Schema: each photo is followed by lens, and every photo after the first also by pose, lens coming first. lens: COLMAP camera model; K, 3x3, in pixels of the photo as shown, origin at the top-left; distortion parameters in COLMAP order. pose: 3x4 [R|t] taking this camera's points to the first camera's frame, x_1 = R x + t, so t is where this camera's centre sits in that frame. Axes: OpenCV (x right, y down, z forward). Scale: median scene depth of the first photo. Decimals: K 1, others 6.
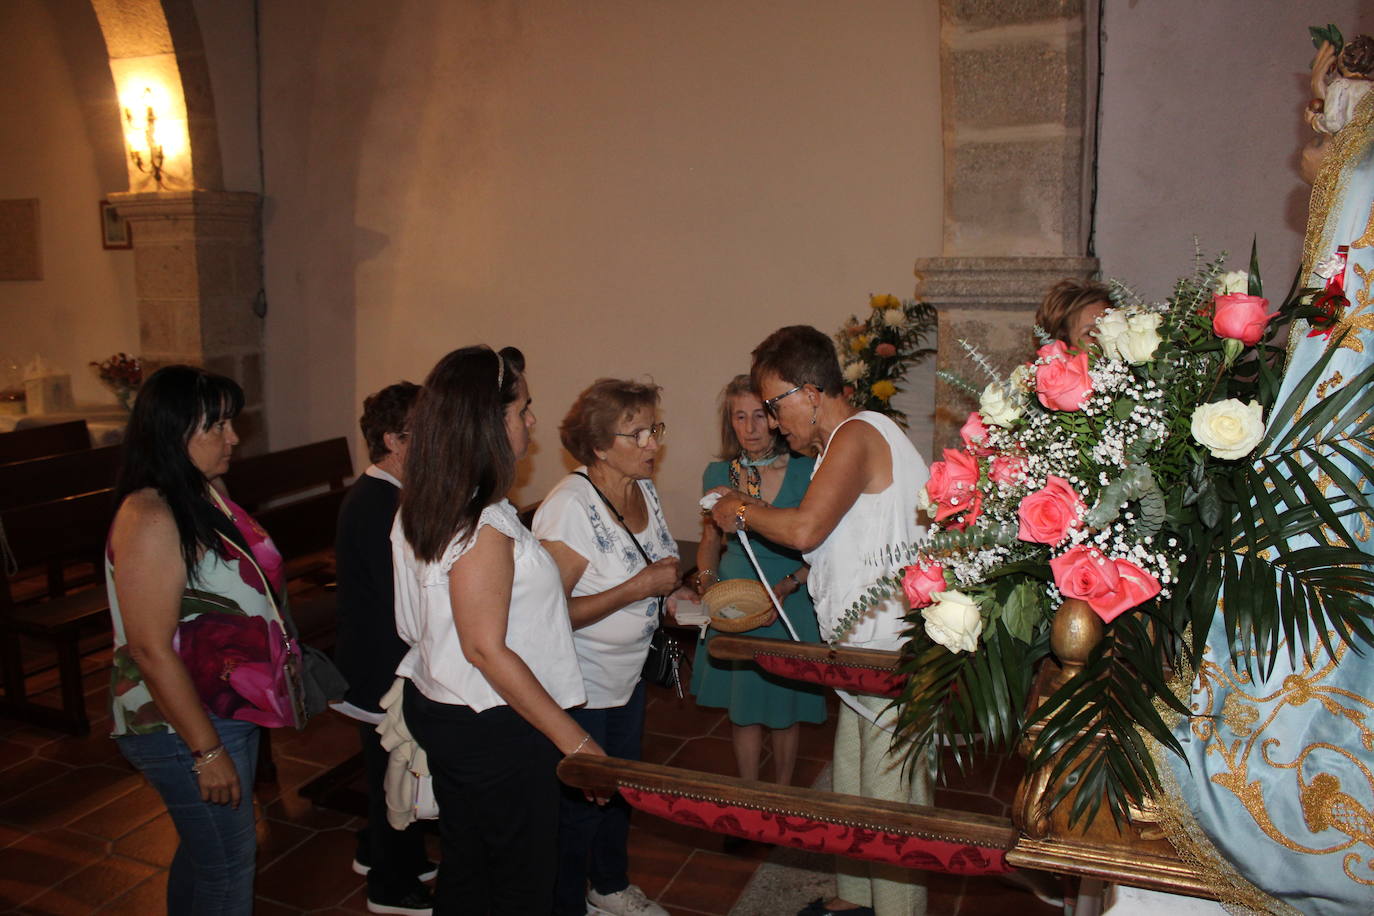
lens RADIAL K [[1140.1, 0, 683.3], [0, 1140.1, 468.5], [0, 0, 1]] dist [-0.168279, 0.152443]
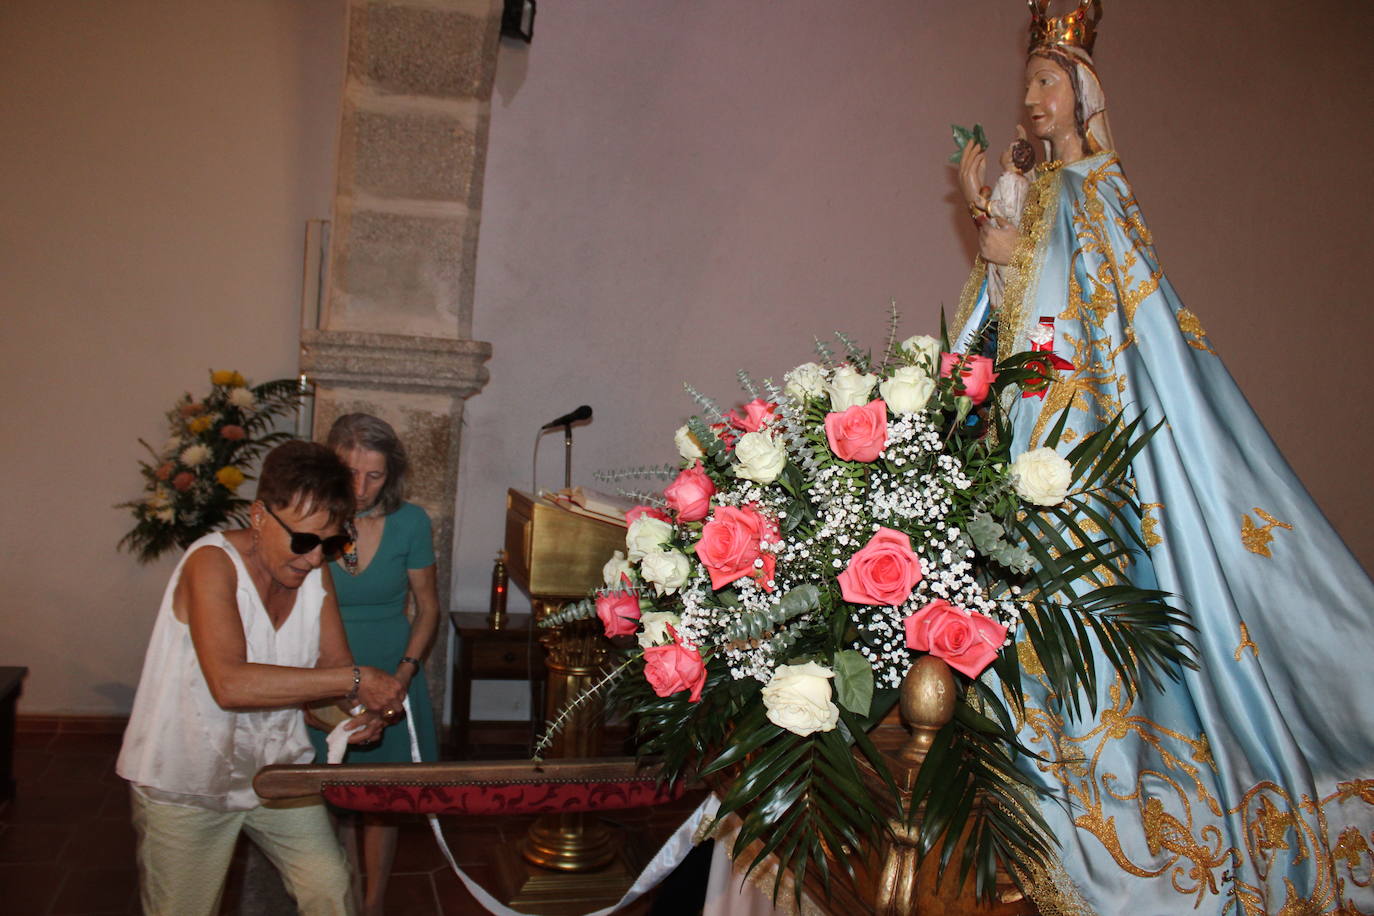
lens RADIAL K [[1140.1, 0, 683.3], [0, 1140.1, 468.5], [0, 0, 1]] dist [-0.168279, 0.152443]
pose [[0.763313, 0.028612, 0.645395, -0.135787], [0.033584, 0.995910, -0.083872, 0.010165], [-0.645155, 0.085695, 0.759230, 0.133552]]
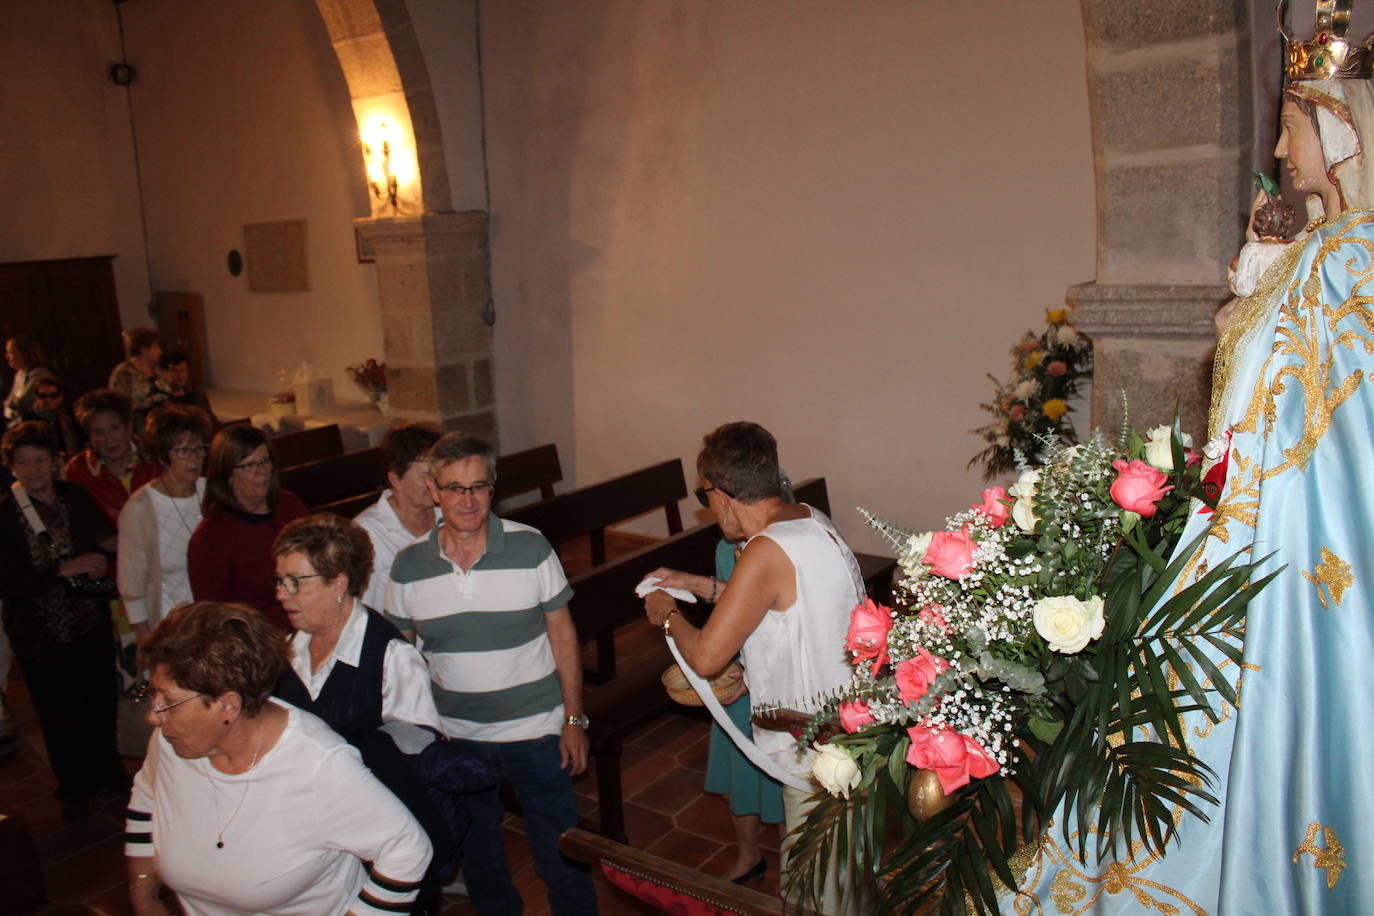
lens RADIAL K [[1140.1, 0, 683.3], [0, 1140.1, 468.5], [0, 0, 1]] dist [-0.168279, 0.152443]
pose [[0.968253, 0.006318, -0.249894, 0.127813], [0.004386, 0.999097, 0.042254, -0.071352], [0.249935, -0.042009, 0.967351, -0.031693]]
